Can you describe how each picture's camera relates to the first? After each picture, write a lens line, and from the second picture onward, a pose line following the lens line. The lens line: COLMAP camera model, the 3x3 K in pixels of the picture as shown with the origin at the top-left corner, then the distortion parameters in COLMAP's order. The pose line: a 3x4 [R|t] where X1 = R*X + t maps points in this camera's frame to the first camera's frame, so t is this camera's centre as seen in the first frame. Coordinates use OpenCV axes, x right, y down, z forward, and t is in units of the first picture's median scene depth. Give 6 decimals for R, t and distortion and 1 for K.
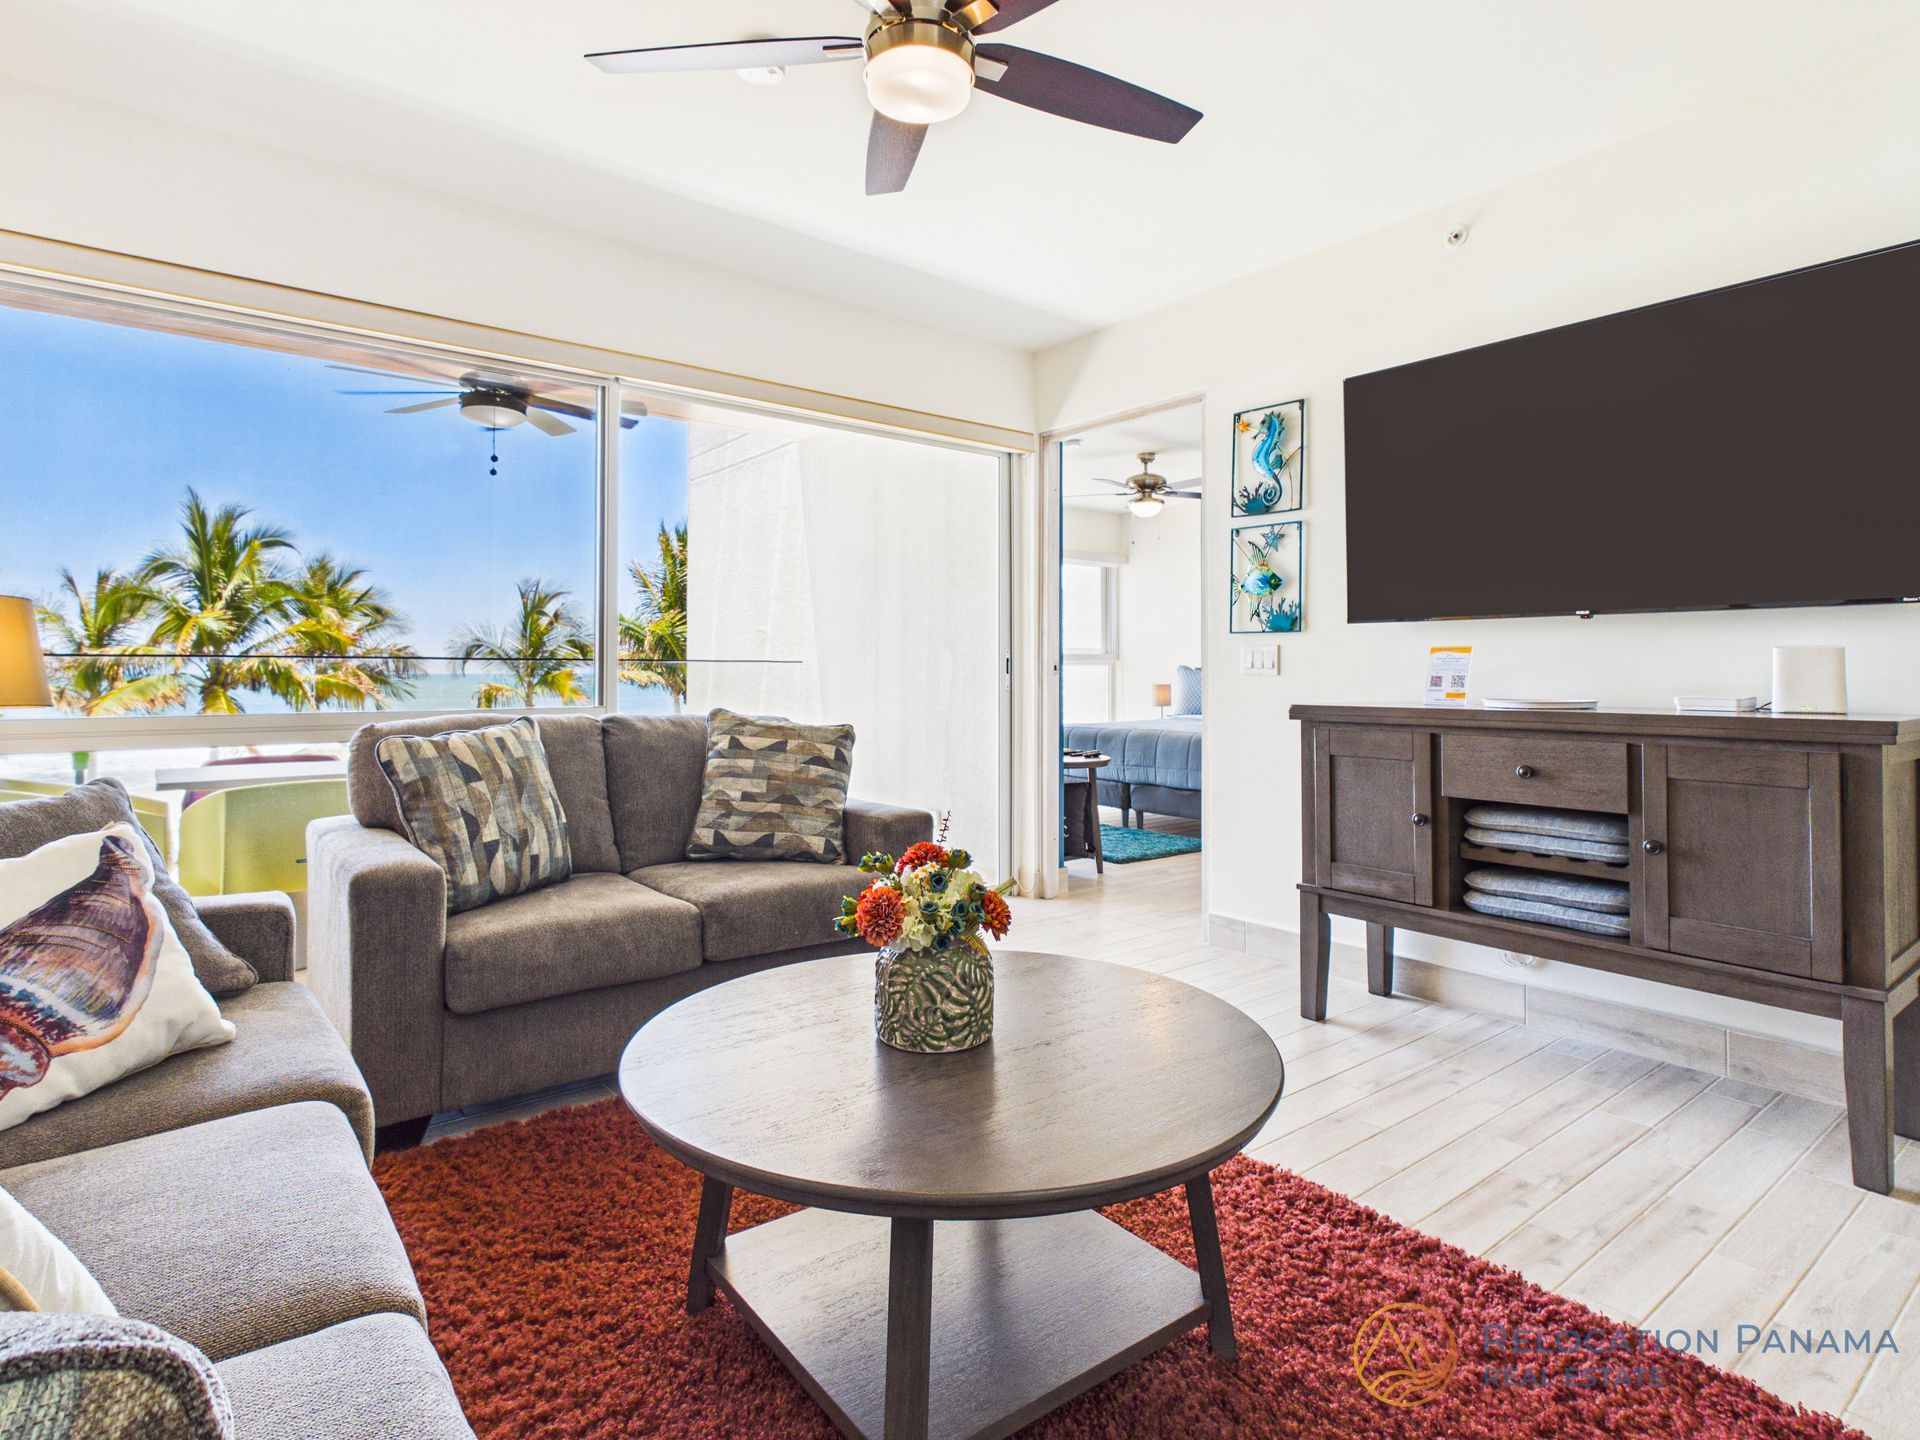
lens RADIAL K [[1022.9, 0, 955.5], [0, 1022.9, 665.0], [0, 0, 1]] dist [0.001841, -0.000023]
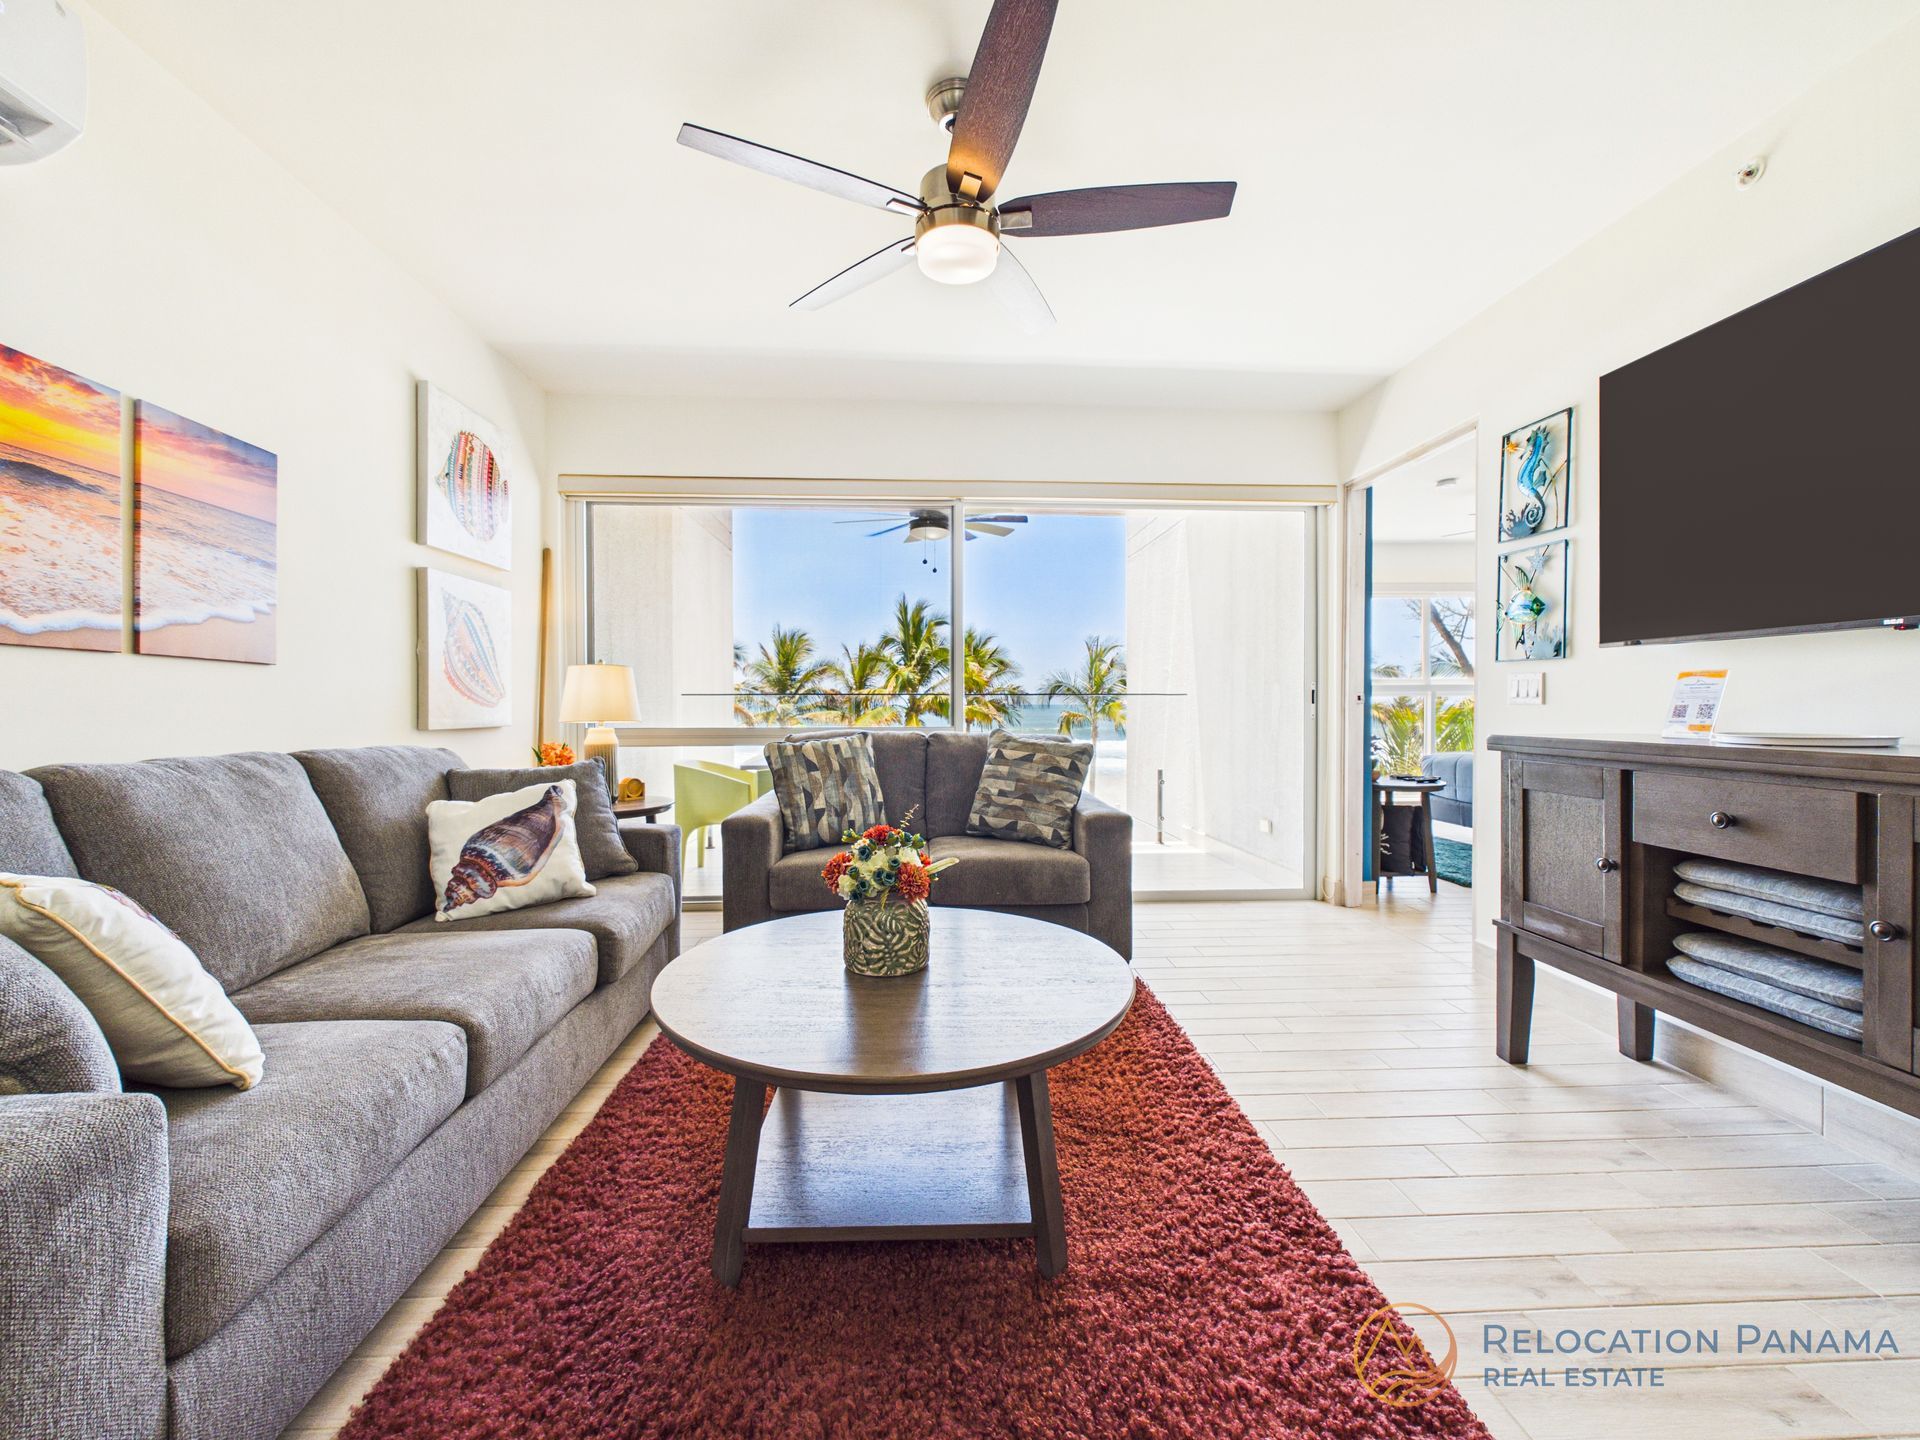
lens RADIAL K [[782.8, 0, 951.8], [0, 782.8, 720.1], [0, 0, 1]] dist [0.001157, -0.000011]
pose [[0.816274, 0.010175, -0.577575, 0.348692], [0.006221, 0.999632, 0.026402, 0.002154], [0.577632, -0.025144, 0.815910, 0.103771]]
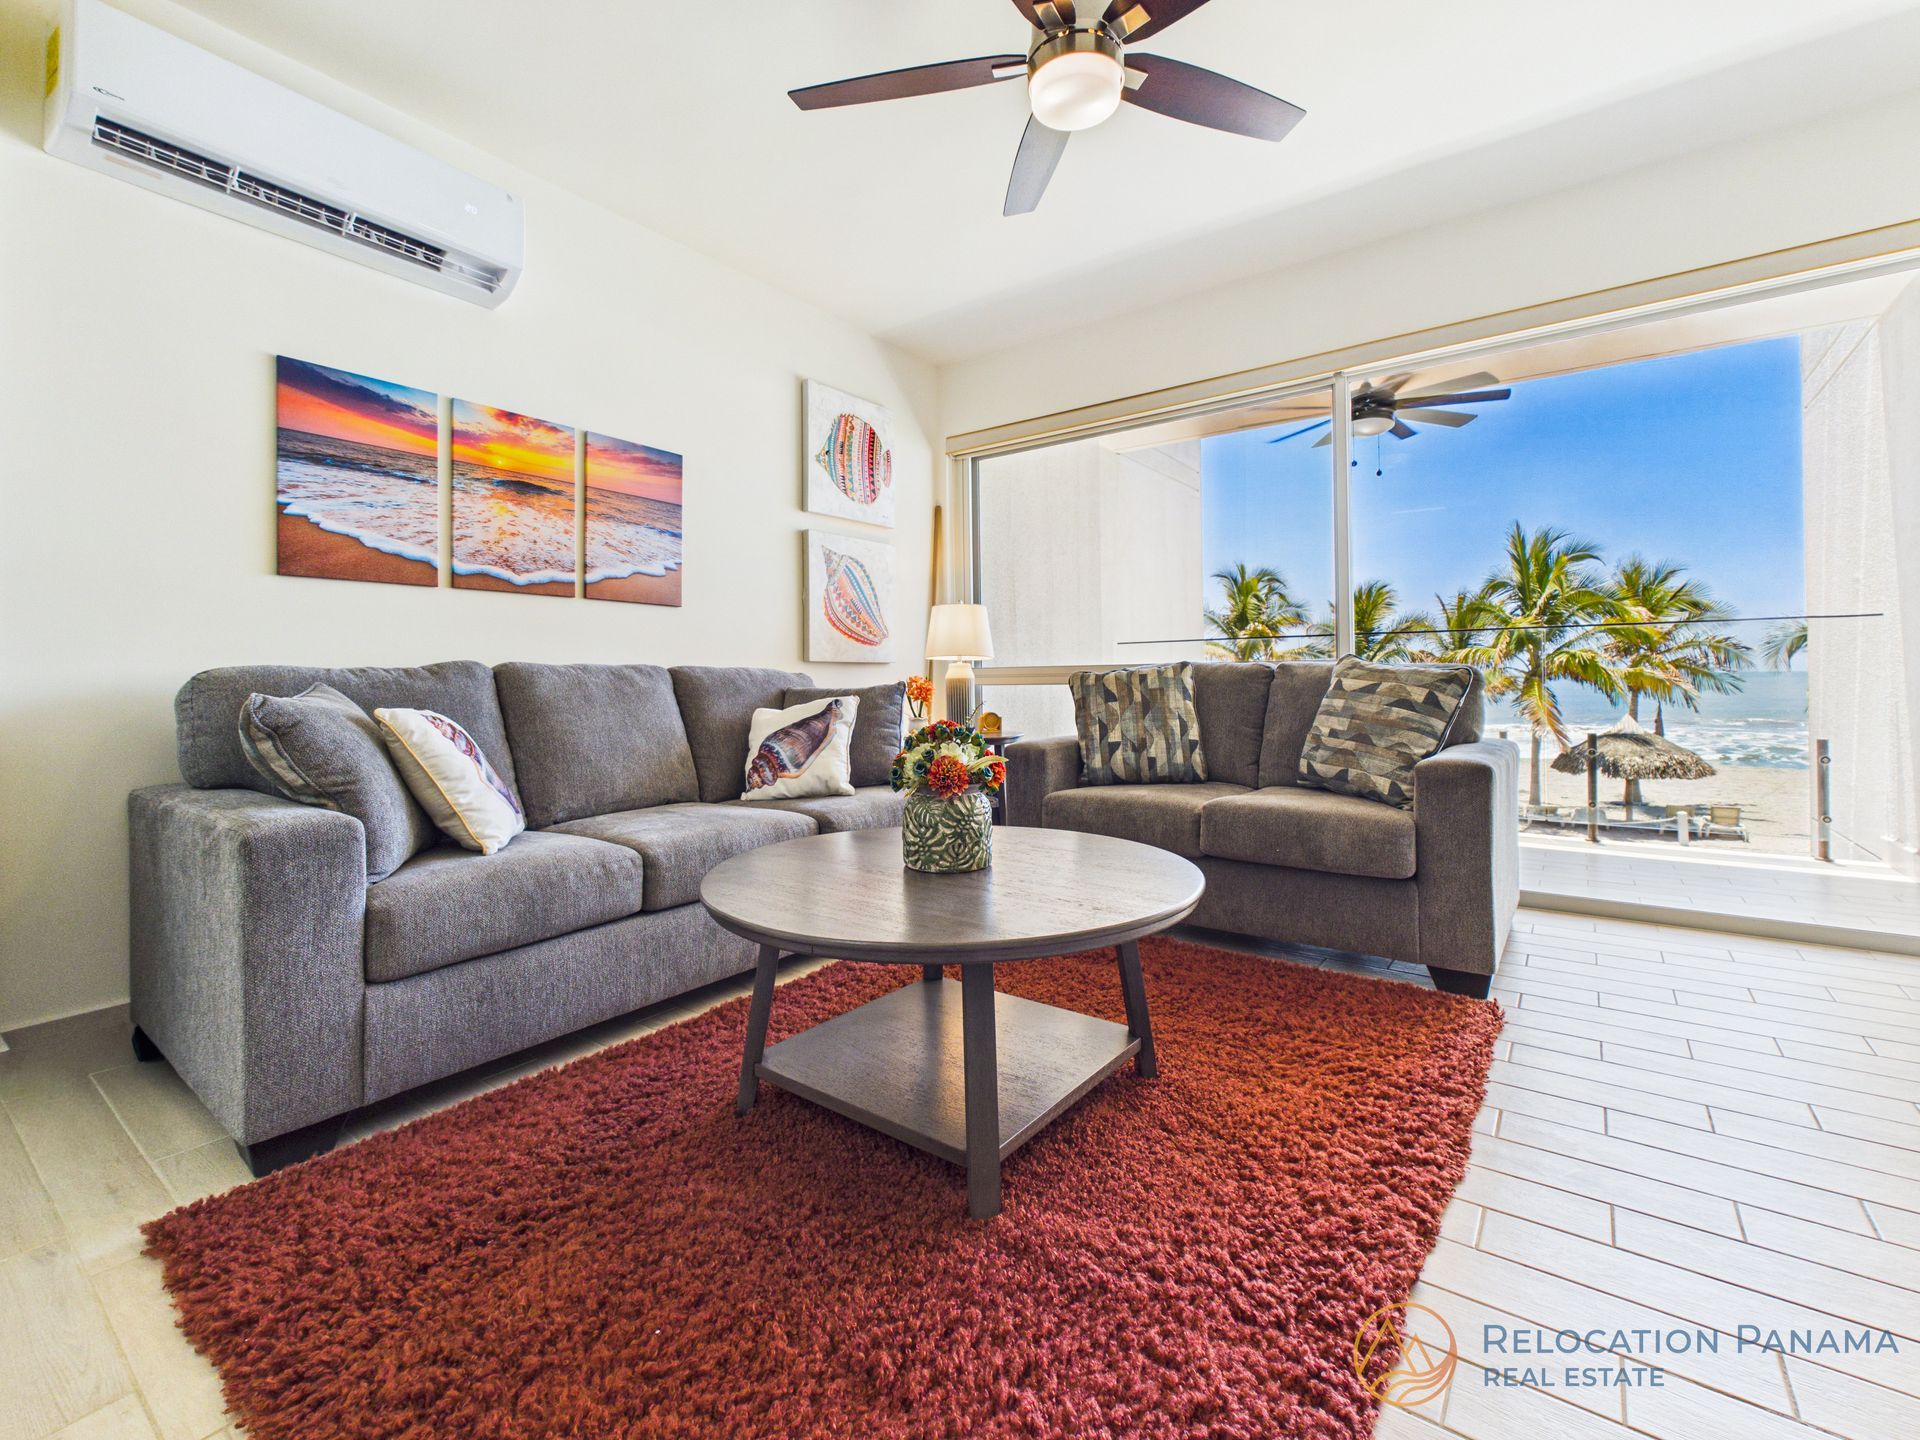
lens RADIAL K [[843.6, 0, 959.2], [0, 843.6, 682.9], [0, 0, 1]] dist [0.001517, -0.000062]
pose [[0.263421, -0.000368, -0.964681, 0.549269], [0.018822, 0.999812, 0.004758, 0.063951], [0.964497, -0.019410, 0.263378, 0.386919]]
